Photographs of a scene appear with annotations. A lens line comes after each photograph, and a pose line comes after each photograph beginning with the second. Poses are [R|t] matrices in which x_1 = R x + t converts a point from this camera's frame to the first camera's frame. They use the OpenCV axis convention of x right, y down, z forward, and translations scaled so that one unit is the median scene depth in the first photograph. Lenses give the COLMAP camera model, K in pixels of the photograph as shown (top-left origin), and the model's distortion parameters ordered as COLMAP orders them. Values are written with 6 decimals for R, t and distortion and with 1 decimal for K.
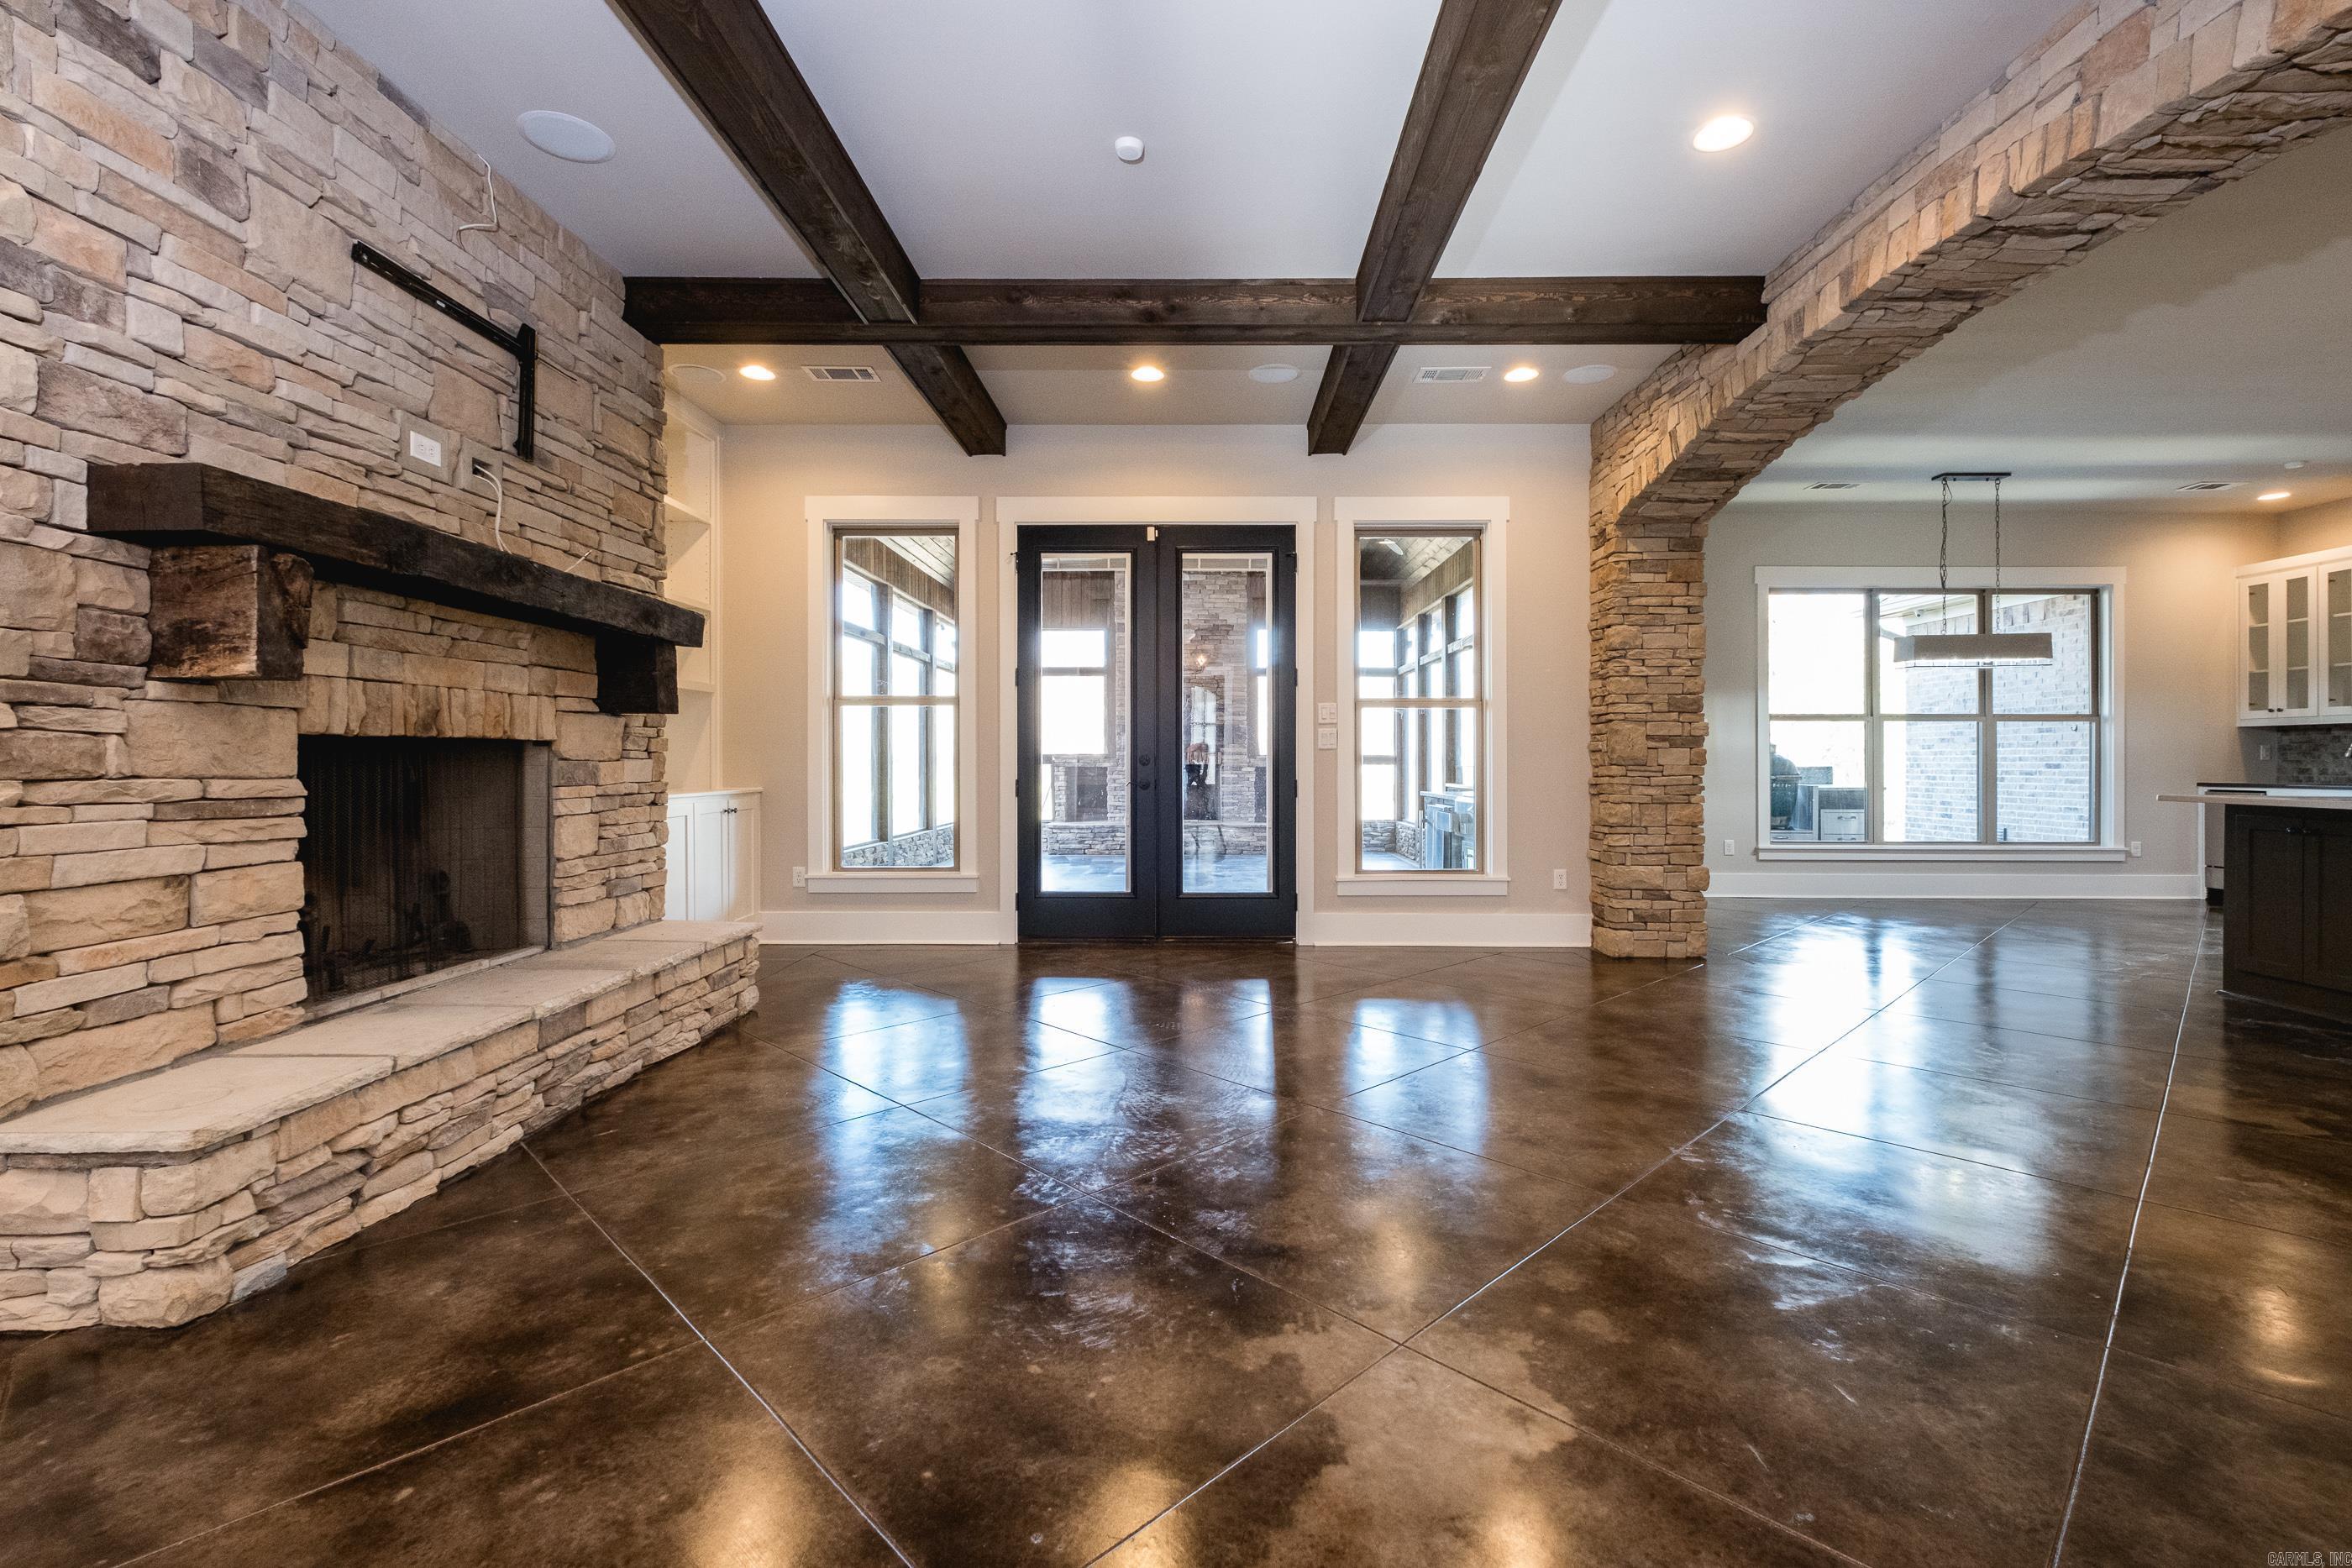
lens RADIAL K [[1020.6, 0, 1187.9], [0, 1020.6, 760.7], [0, 0, 1]] dist [0.008267, -0.005937]
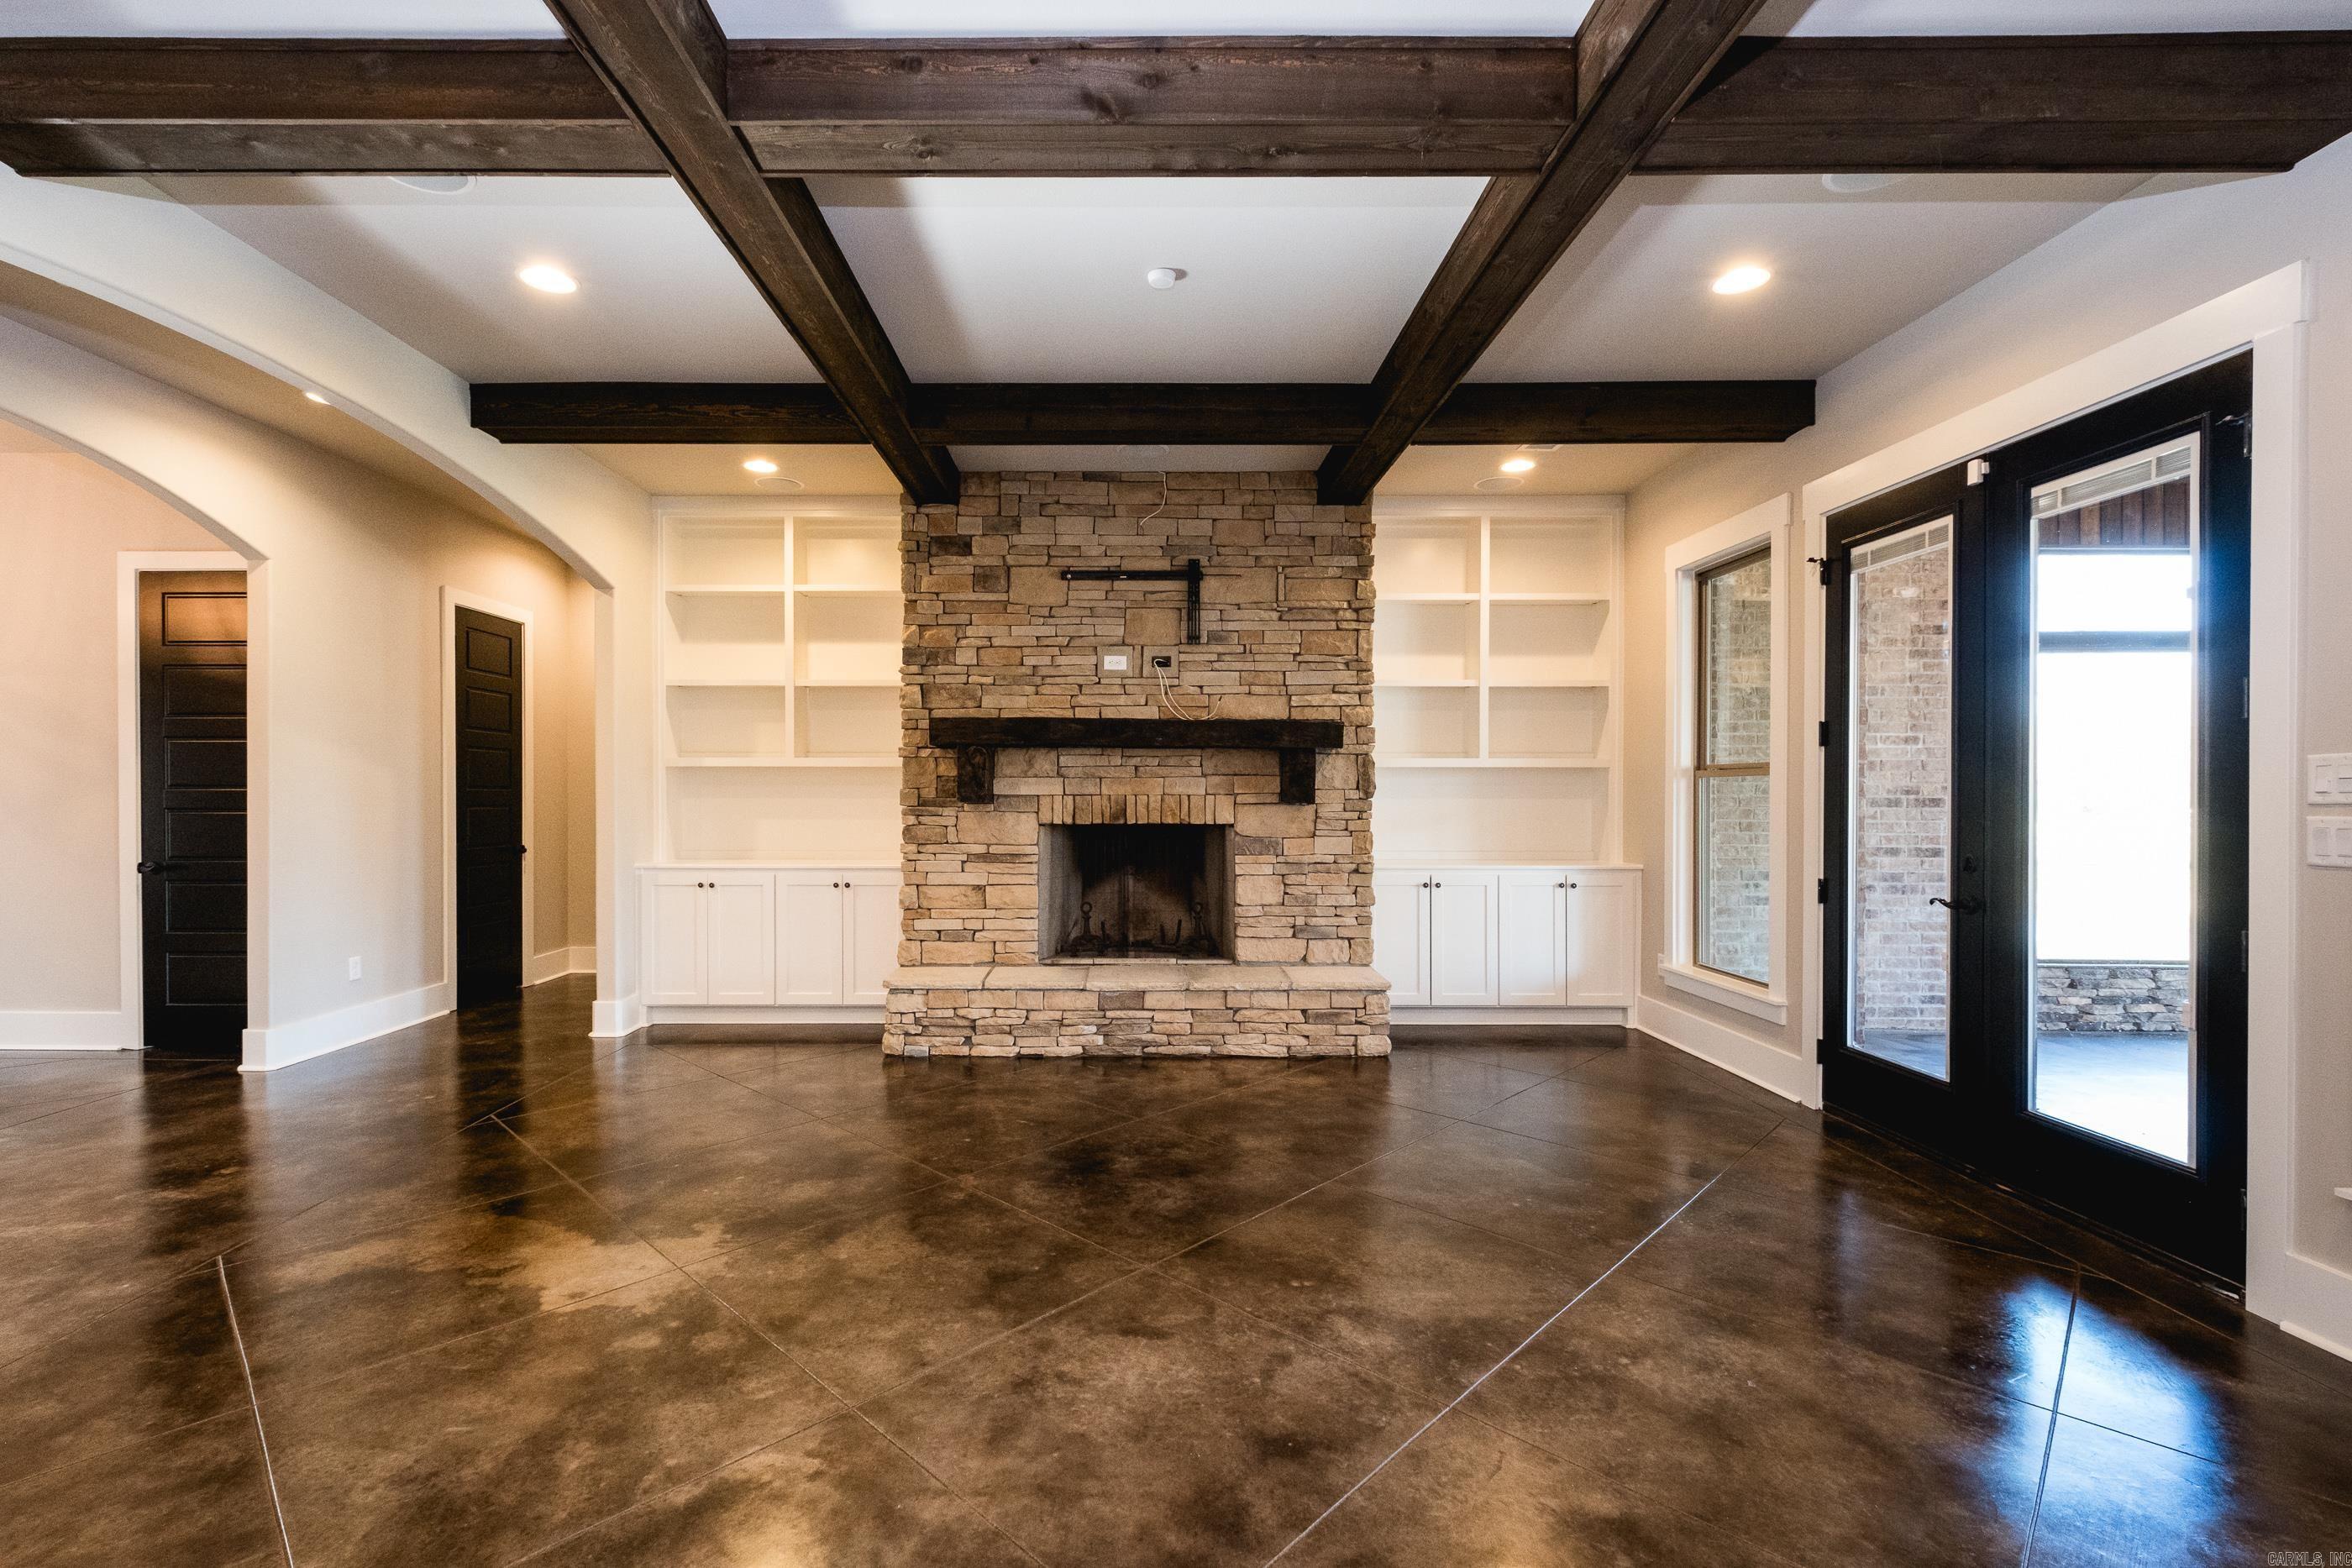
lens RADIAL K [[1020.6, 0, 1126.3], [0, 1020.6, 807.4], [0, 0, 1]] dist [0.008267, -0.005937]
pose [[0.013150, 0.014610, -0.999807, 0.571863], [-0.001975, 0.999892, 0.014585, -0.043001], [0.999912, 0.001783, 0.013177, 0.547000]]
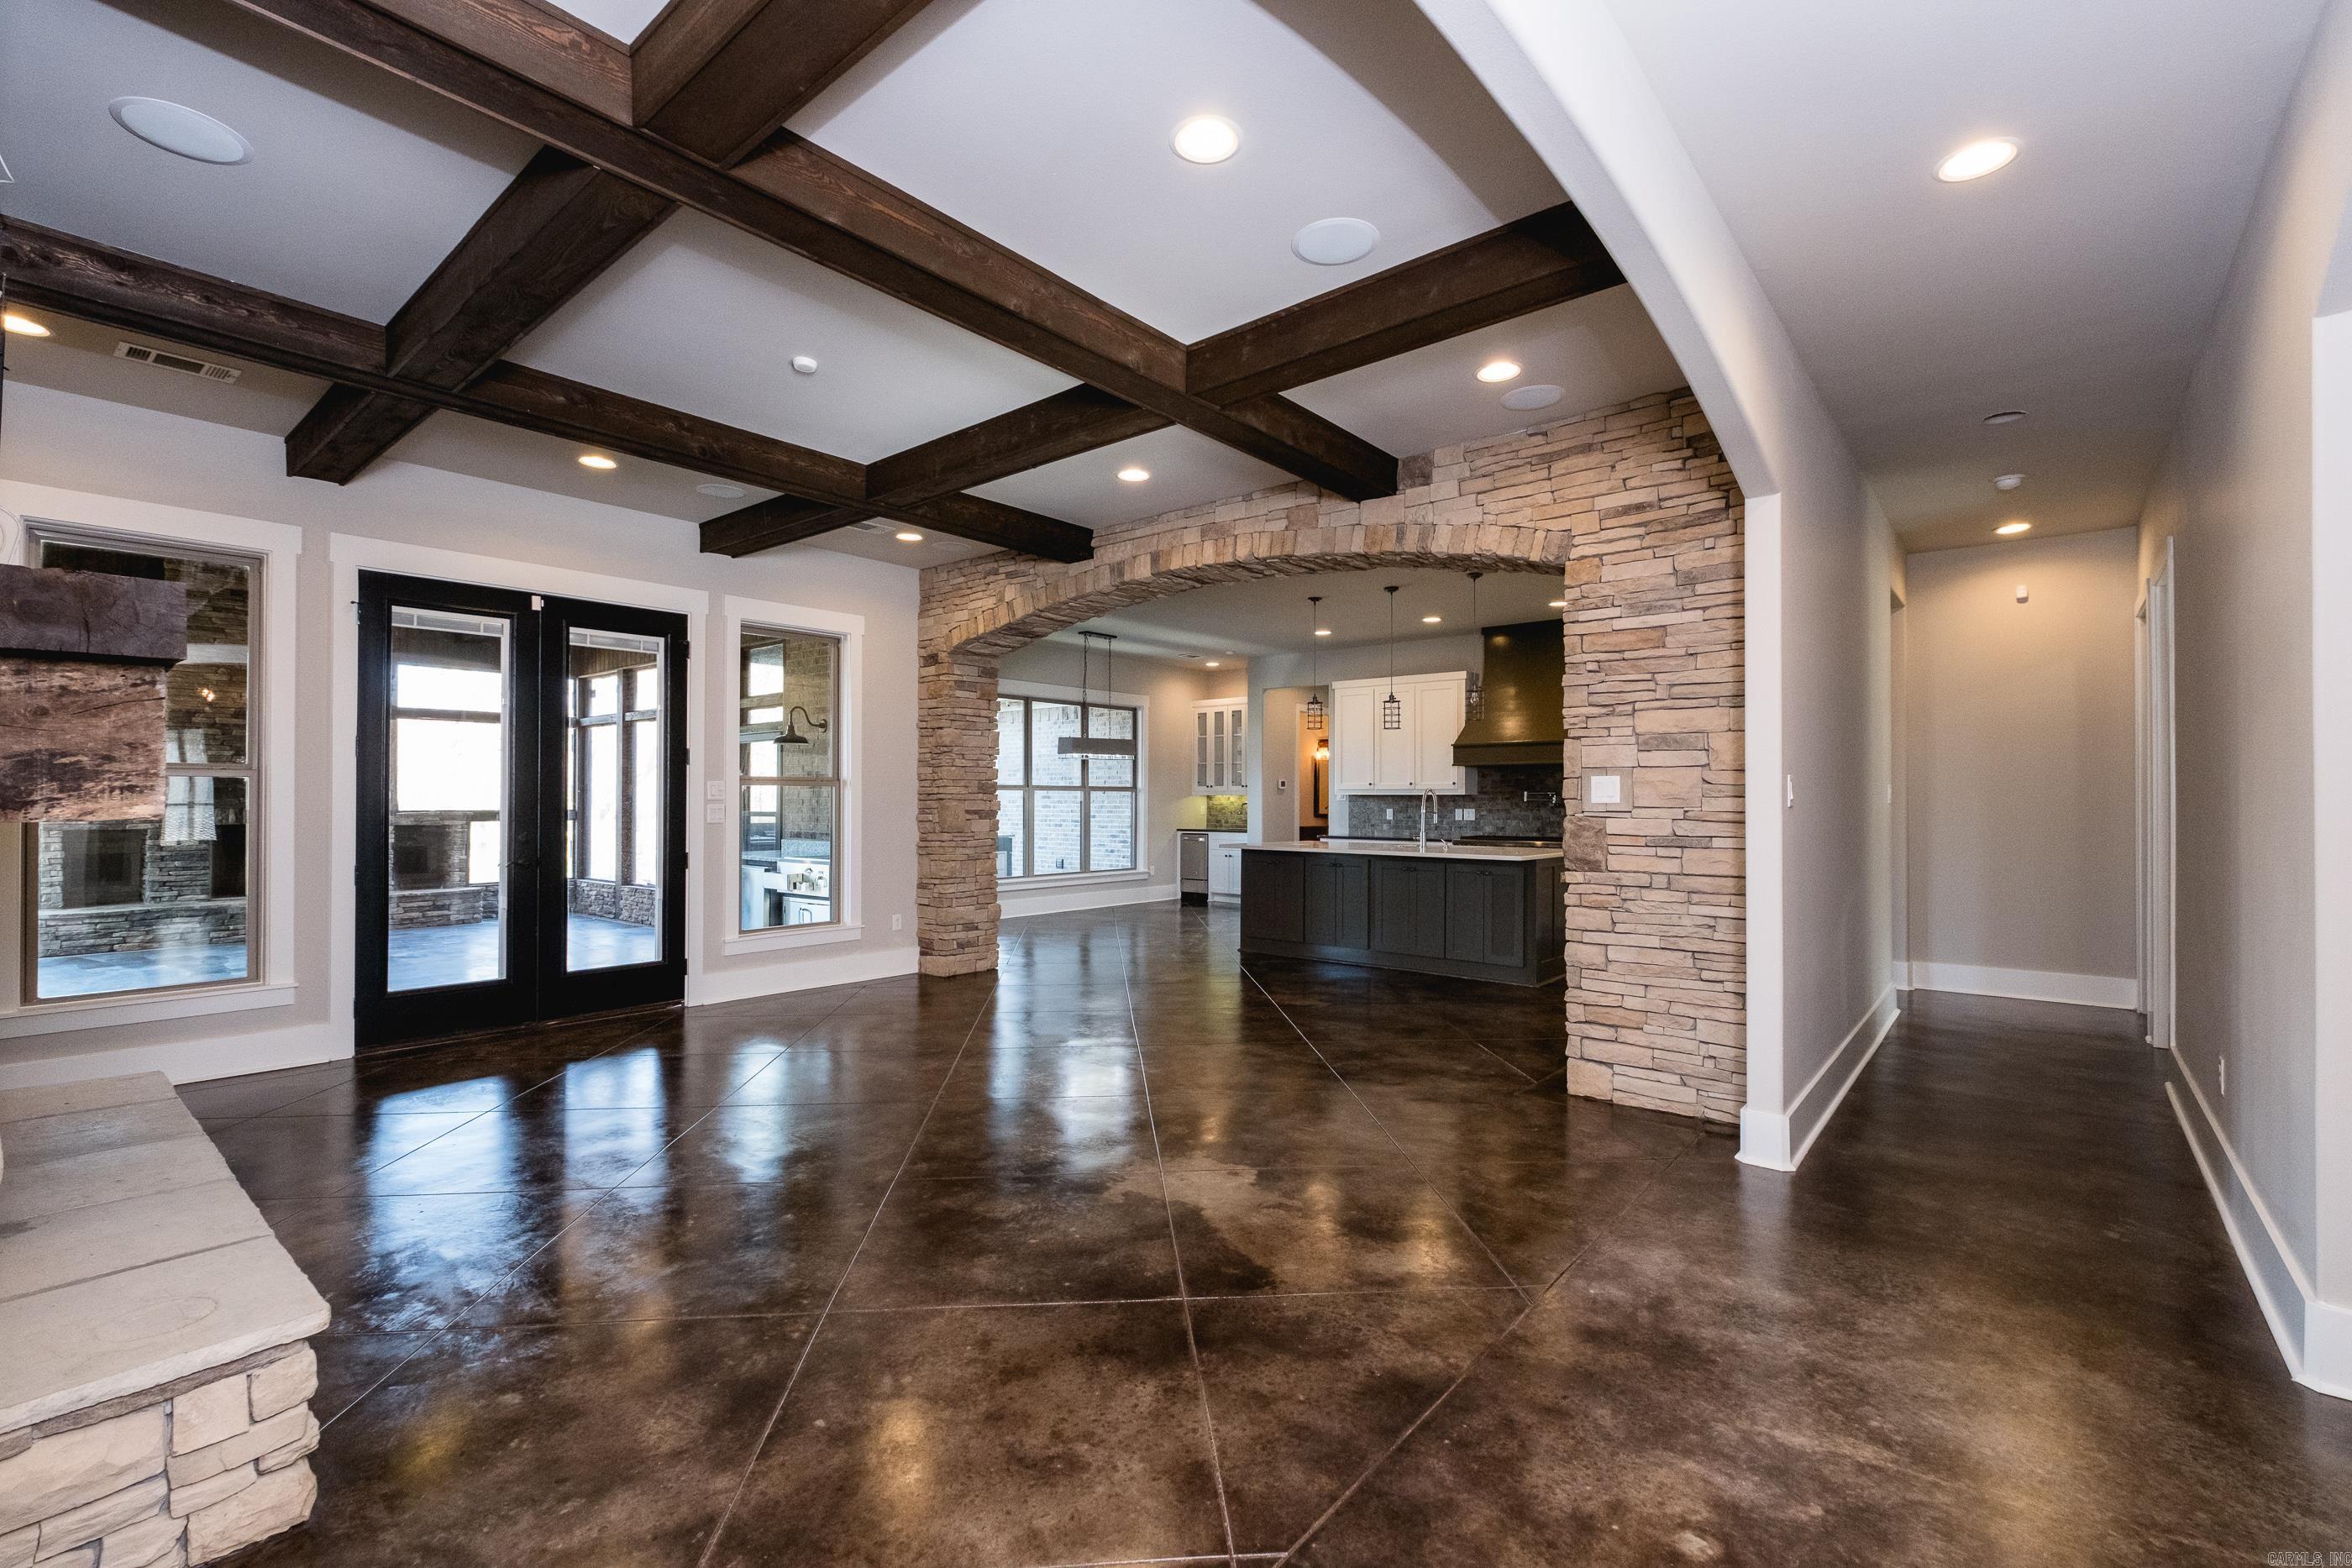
lens RADIAL K [[1020.6, 0, 1171.1], [0, 1020.6, 787.1], [0, 0, 1]] dist [0.008267, -0.005937]
pose [[0.641179, 0.009492, 0.767333, -0.416469], [-0.002196, 0.999942, -0.010534, -0.041752], [-0.767388, 0.005070, 0.641163, -0.079476]]
